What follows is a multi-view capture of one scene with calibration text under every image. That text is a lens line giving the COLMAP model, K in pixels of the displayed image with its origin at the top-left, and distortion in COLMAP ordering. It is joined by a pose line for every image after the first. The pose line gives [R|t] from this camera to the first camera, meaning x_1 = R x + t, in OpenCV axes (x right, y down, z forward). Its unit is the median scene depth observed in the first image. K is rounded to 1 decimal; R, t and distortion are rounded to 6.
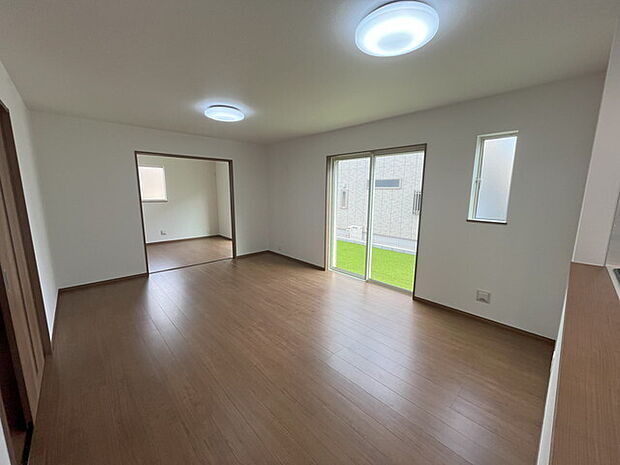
lens RADIAL K [[249.7, 0, 311.8], [0, 249.7, 233.7], [0, 0, 1]] dist [-0.000465, 0.000162]
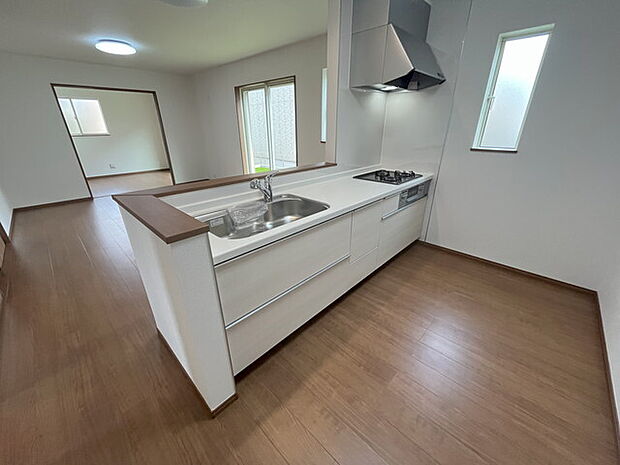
lens RADIAL K [[249.7, 0, 307.7], [0, 249.7, 231.9], [0, 0, 1]] dist [-0.000465, 0.000162]
pose [[0.998774, -0.030652, 0.038863, 0.348727], [0.020751, 0.972144, 0.233465, 0.067533], [-0.044937, -0.232373, 0.971588, -0.260835]]
